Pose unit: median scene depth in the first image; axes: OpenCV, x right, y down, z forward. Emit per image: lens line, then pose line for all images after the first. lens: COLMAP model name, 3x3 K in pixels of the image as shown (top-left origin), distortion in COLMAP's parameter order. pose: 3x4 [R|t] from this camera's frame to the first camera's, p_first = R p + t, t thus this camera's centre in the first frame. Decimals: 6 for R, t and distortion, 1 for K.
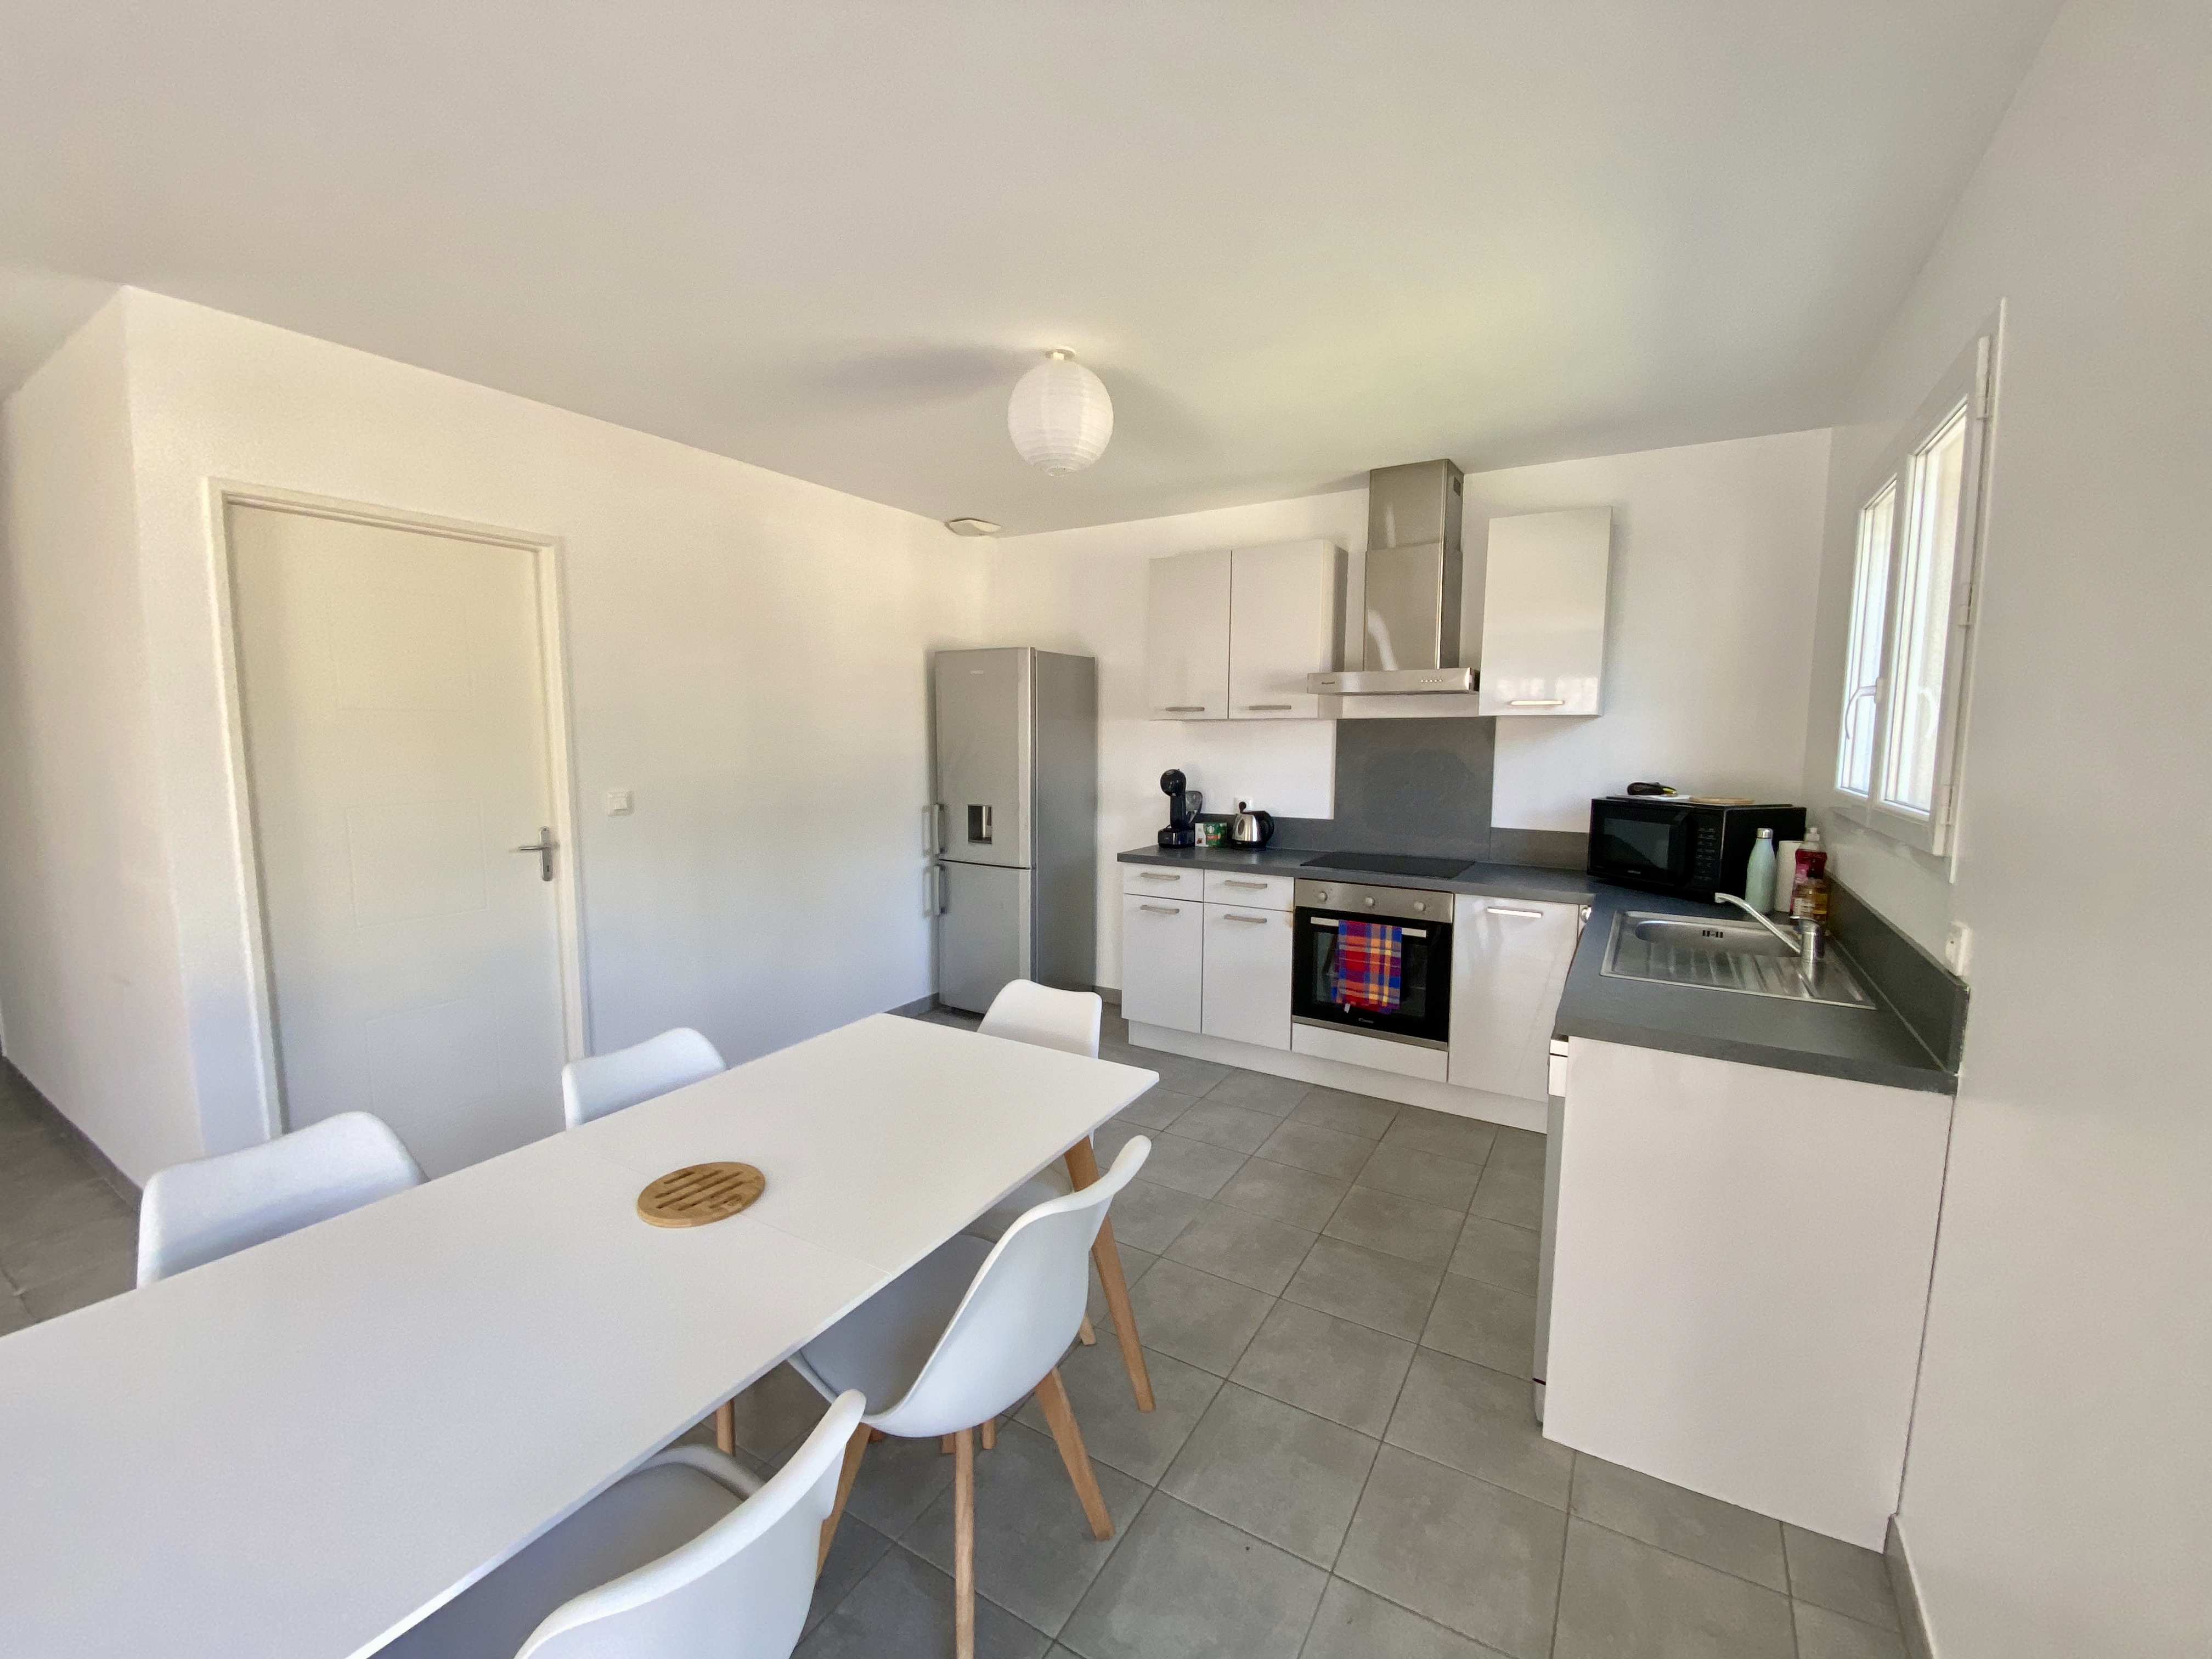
lens RADIAL K [[894.0, 0, 1111.3], [0, 894.0, 826.1], [0, 0, 1]] dist [0.000434, -0.010357]
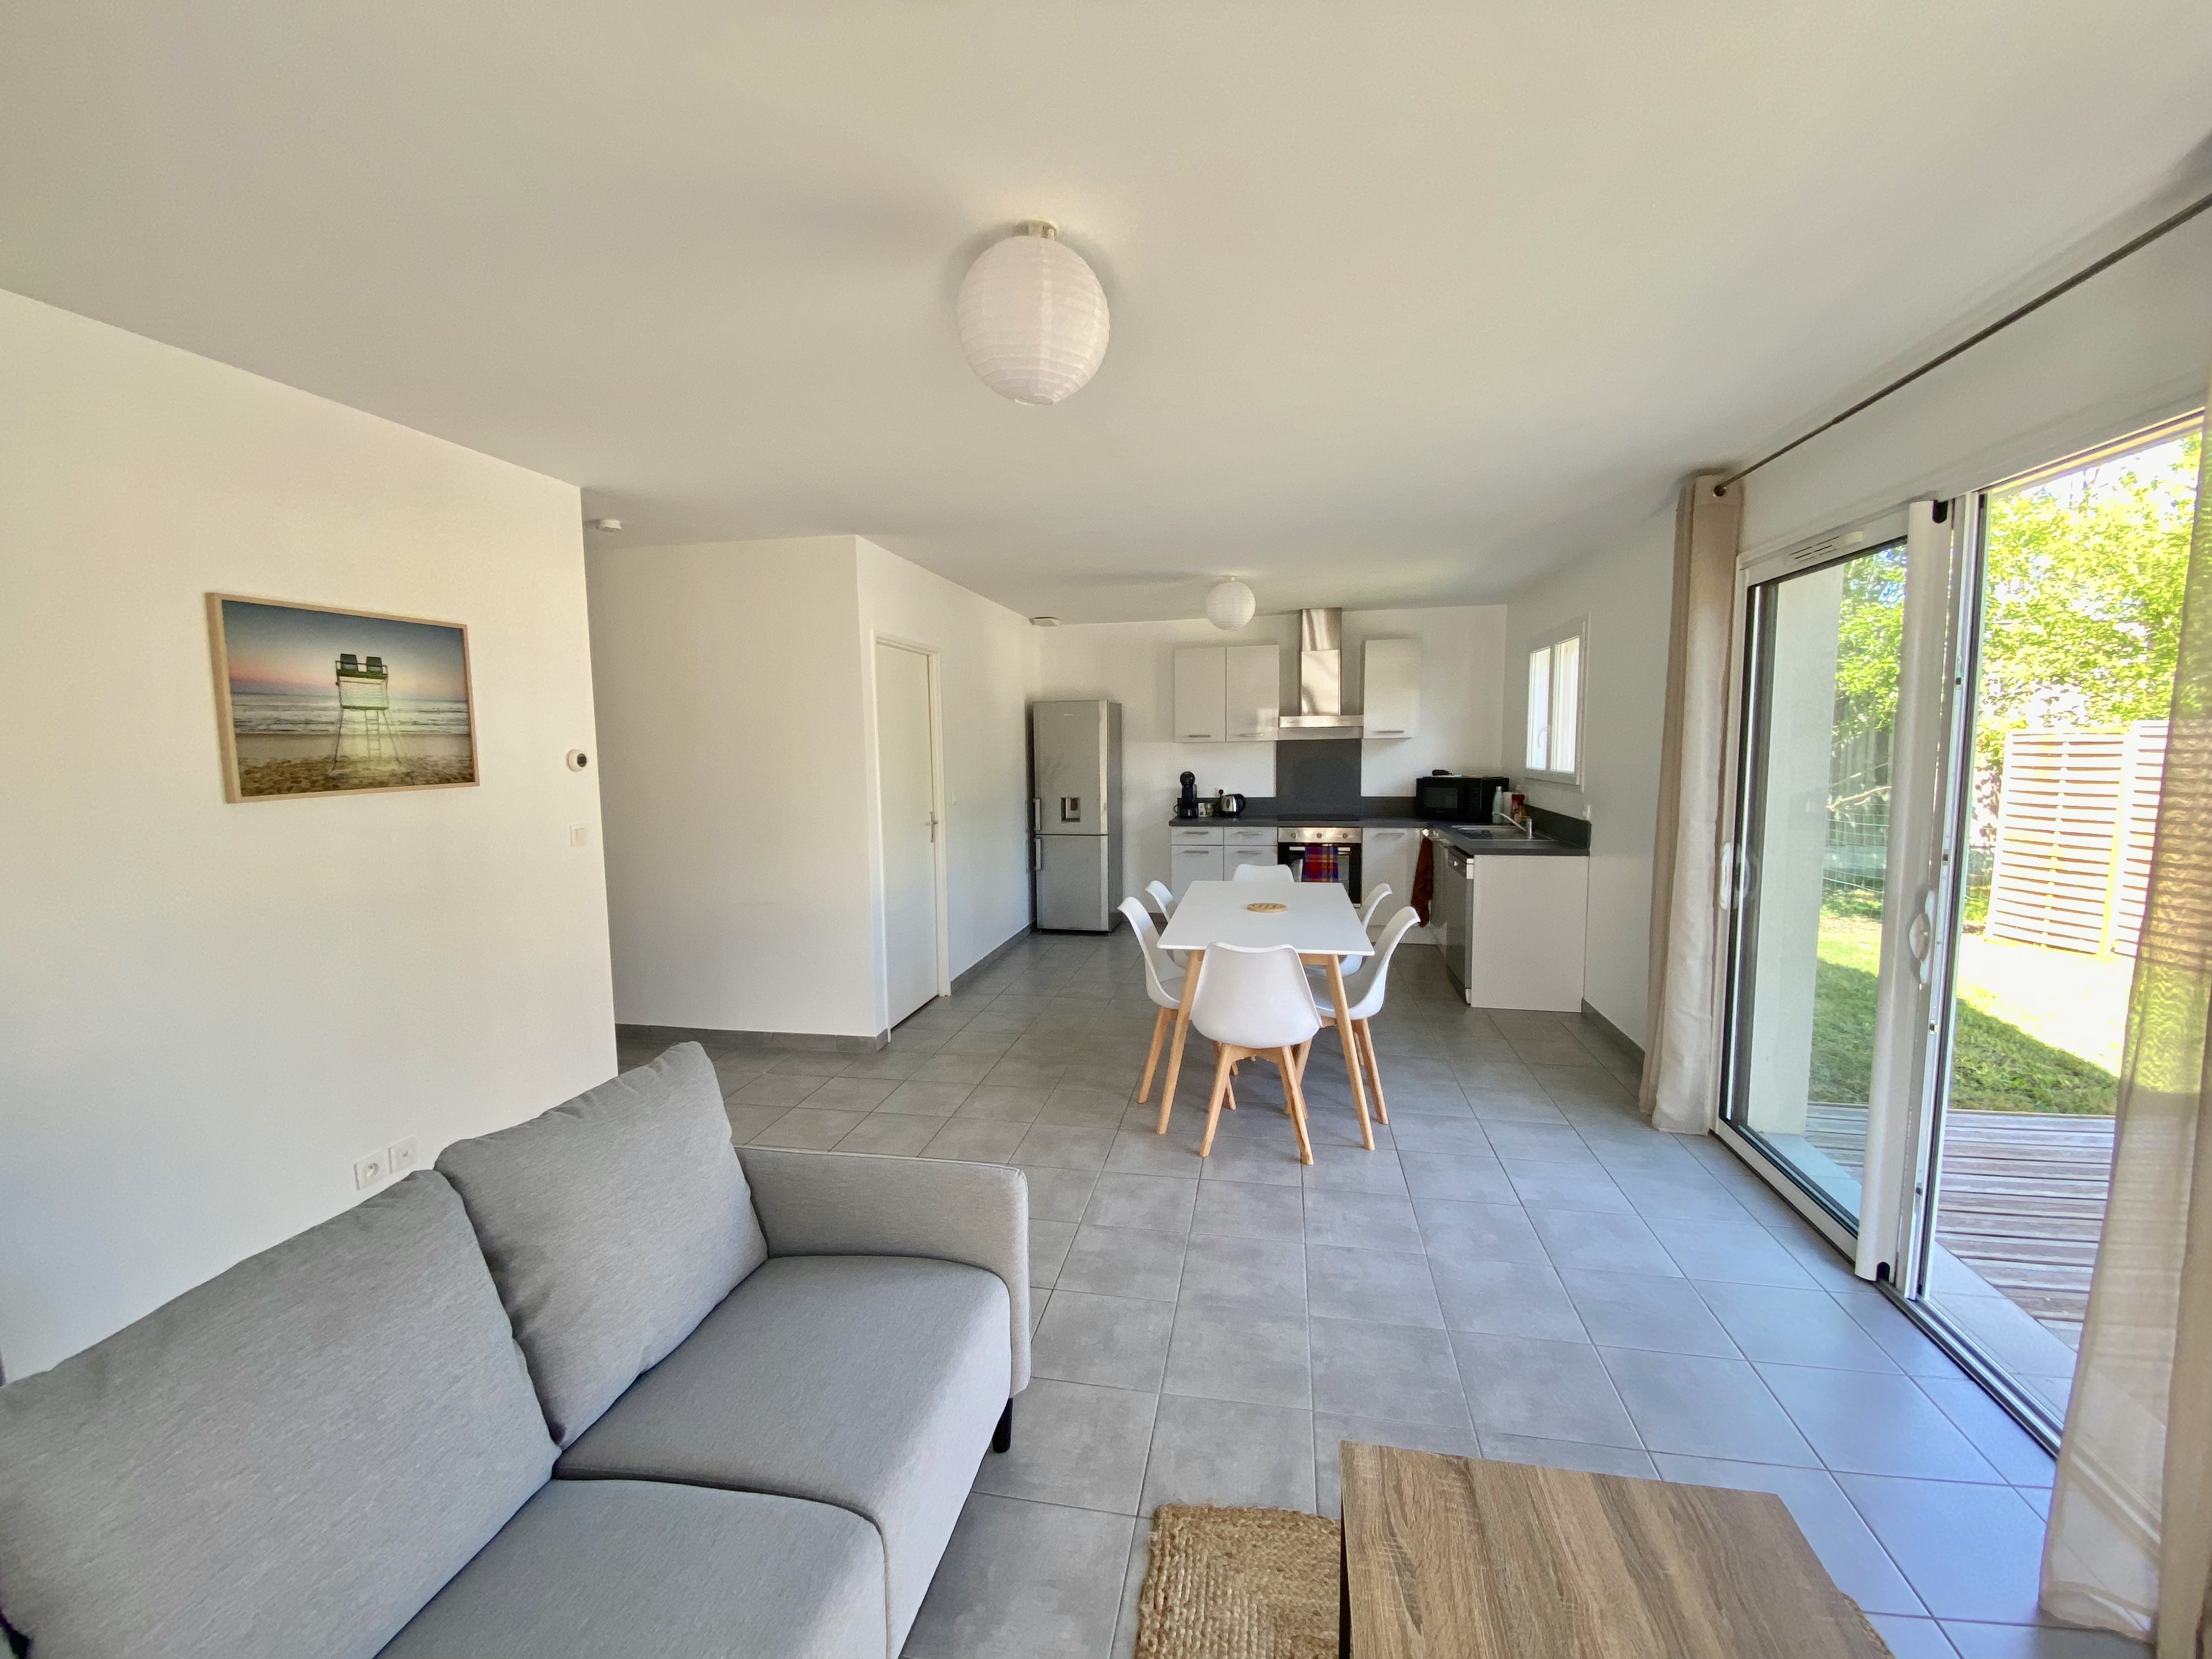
lens RADIAL K [[894.0, 0, 1110.8], [0, 894.0, 827.5], [0, 0, 1]] dist [0.000434, -0.010357]
pose [[0.938072, -0.050748, 0.342703, -0.776705], [0.054771, 0.998497, -0.002062, 0.045487], [-0.342083, 0.020705, 0.939442, -0.634721]]
